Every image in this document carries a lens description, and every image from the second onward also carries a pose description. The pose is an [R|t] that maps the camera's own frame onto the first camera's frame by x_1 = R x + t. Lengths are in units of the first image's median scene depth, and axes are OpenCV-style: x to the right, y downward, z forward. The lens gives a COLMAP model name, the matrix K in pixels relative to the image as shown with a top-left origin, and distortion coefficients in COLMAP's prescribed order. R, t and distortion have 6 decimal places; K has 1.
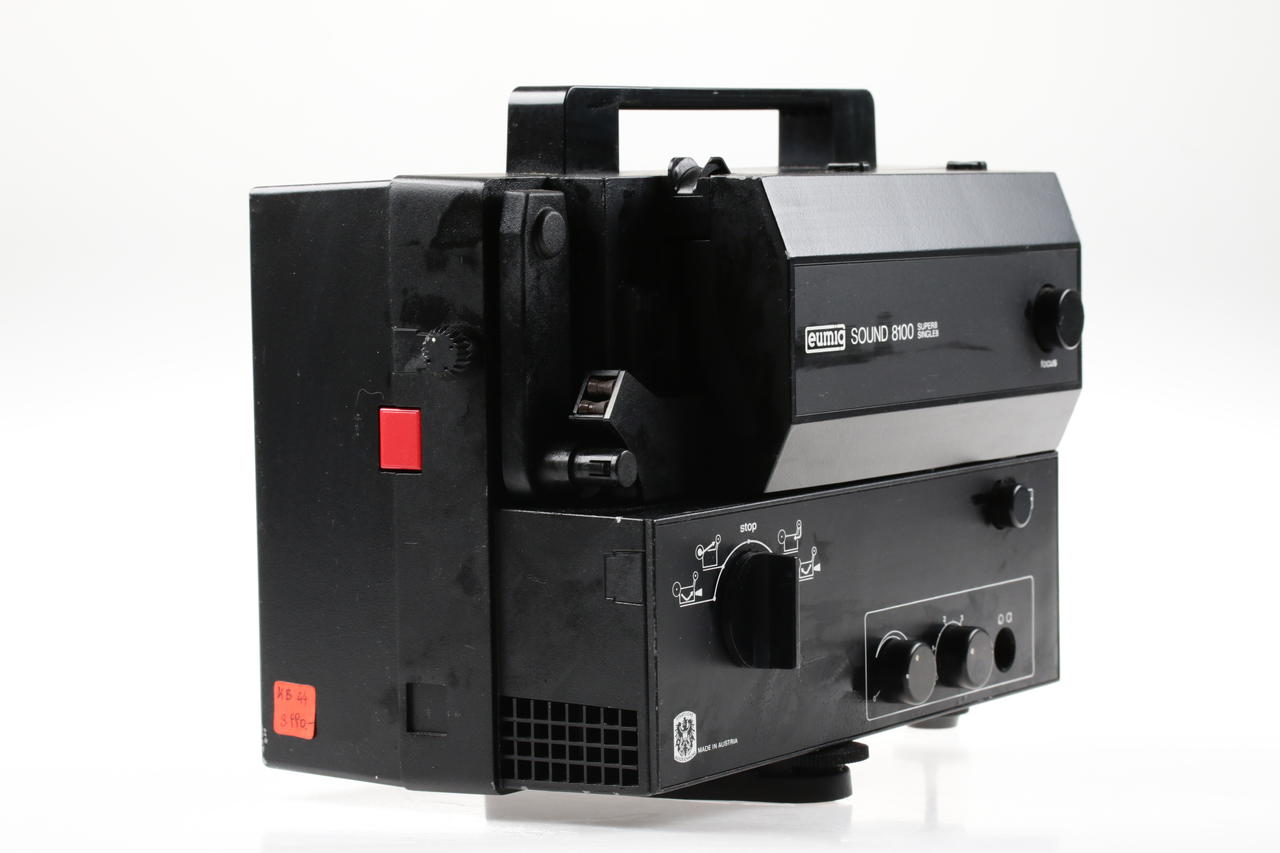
lens RADIAL K [[3725.4, 0, 640.0], [0, 3725.4, 426.5], [0, 0, 1]] dist [-0.005698, 1.181136]
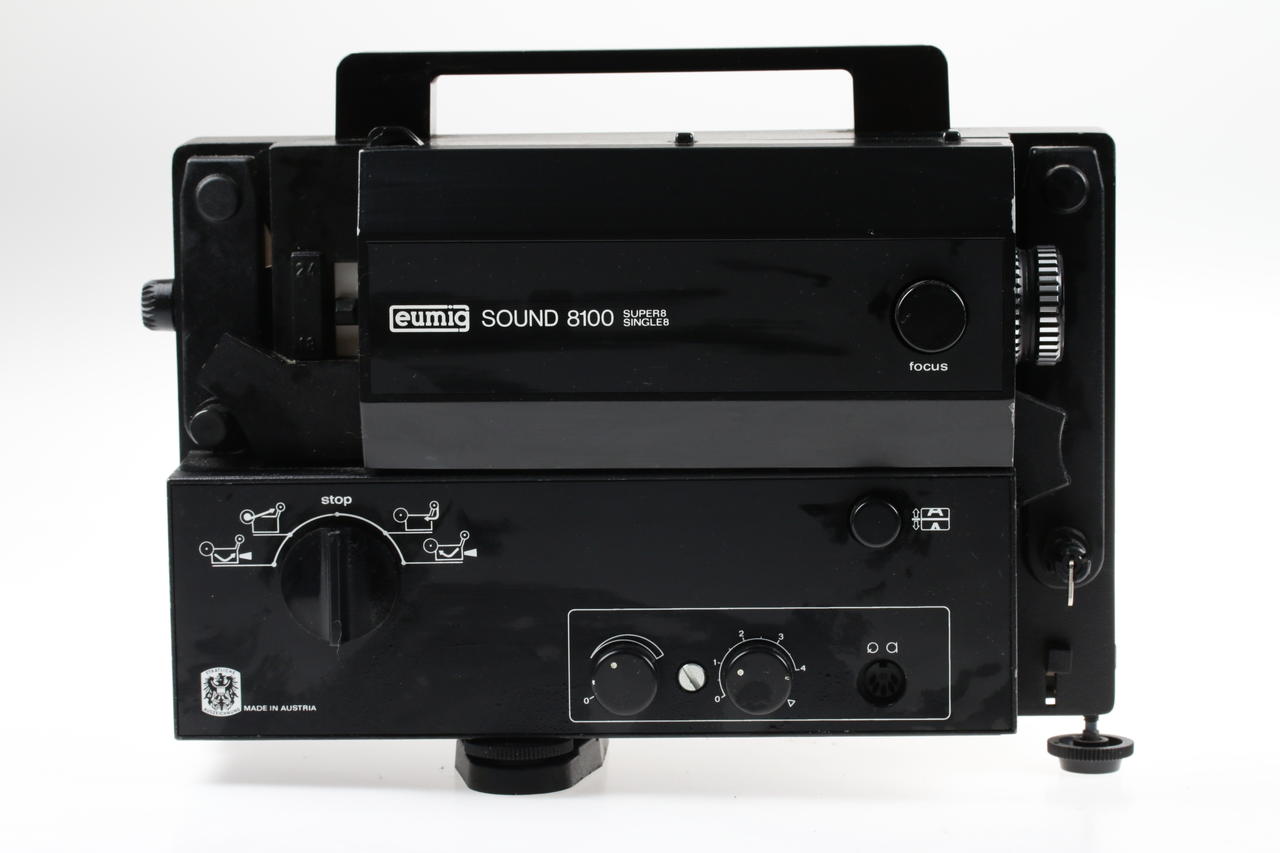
lens RADIAL K [[3725.4, 0, 640.0], [0, 3725.4, 426.5], [0, 0, 1]] dist [-0.005698, 1.181136]
pose [[0.511186, 0.100492, -0.853575, 0.901033], [-0.056834, 0.994920, 0.083096, -0.078612], [0.857589, 0.006035, 0.514300, 0.539021]]
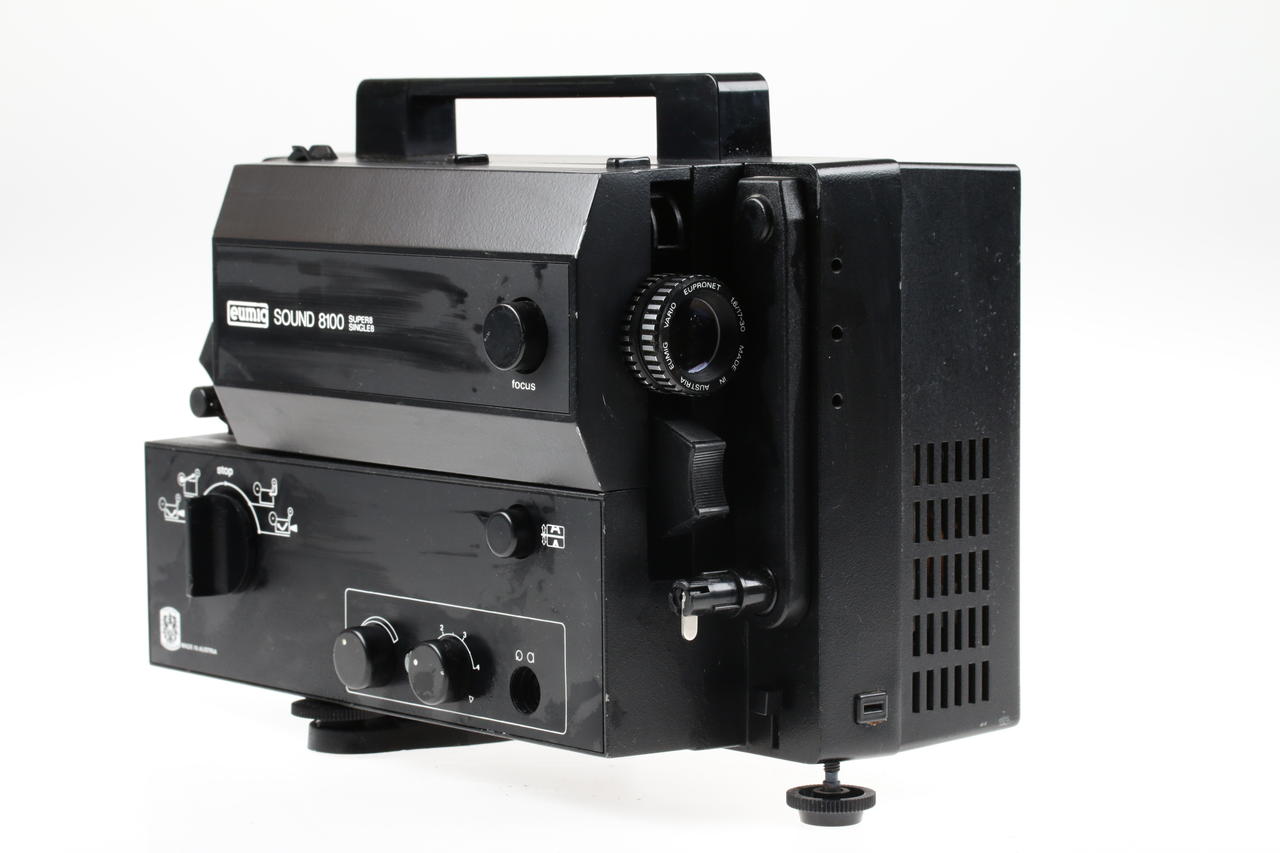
lens RADIAL K [[3615.1, 0, 753.8], [0, 3615.1, 426.1], [0, 0, 1]] dist [-0.007863, 1.325989]
pose [[-0.253489, 0.105117, -0.961610, 1.023186], [-0.059219, 0.990528, 0.123888, -0.129719], [0.965524, 0.088350, -0.244863, 1.388191]]
